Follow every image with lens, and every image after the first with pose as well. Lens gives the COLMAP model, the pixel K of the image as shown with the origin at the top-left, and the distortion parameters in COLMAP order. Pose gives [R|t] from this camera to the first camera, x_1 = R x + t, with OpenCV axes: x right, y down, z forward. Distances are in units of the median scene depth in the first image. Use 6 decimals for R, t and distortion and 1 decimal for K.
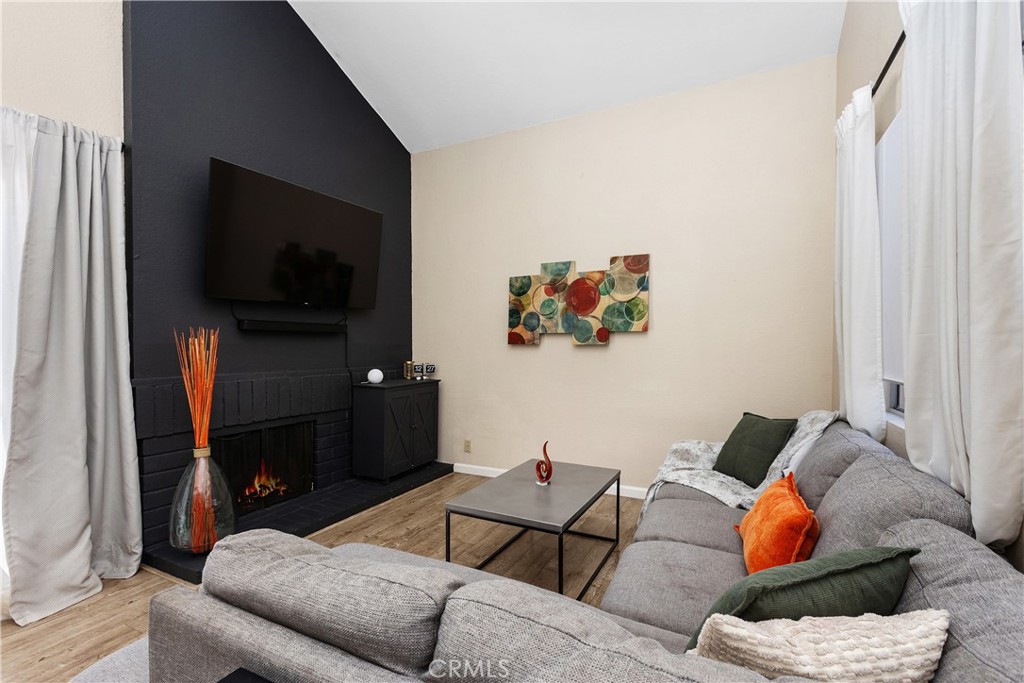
lens RADIAL K [[462.9, 0, 513.1], [0, 462.9, 345.2], [0, 0, 1]] dist [0.000123, -0.000533]
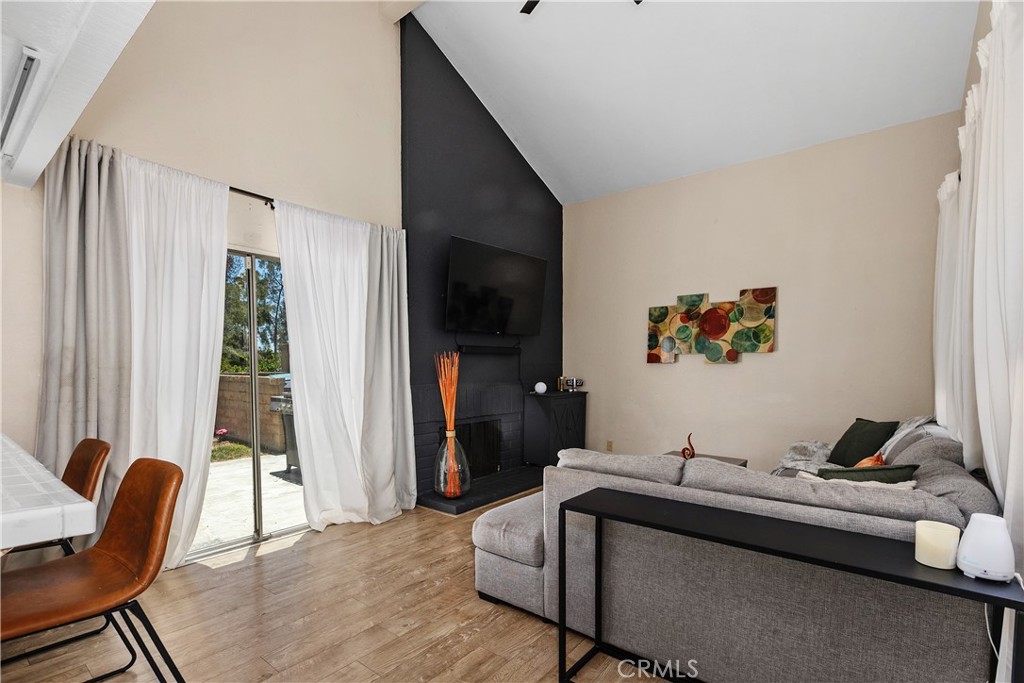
lens RADIAL K [[462.9, 0, 517.4], [0, 462.9, 383.6], [0, 0, 1]] dist [0.000123, -0.000533]
pose [[0.975757, 0.010415, -0.218610, -0.085021], [-0.001101, 0.999088, 0.042682, 0.000267], [0.218855, -0.041406, 0.974878, -0.292372]]
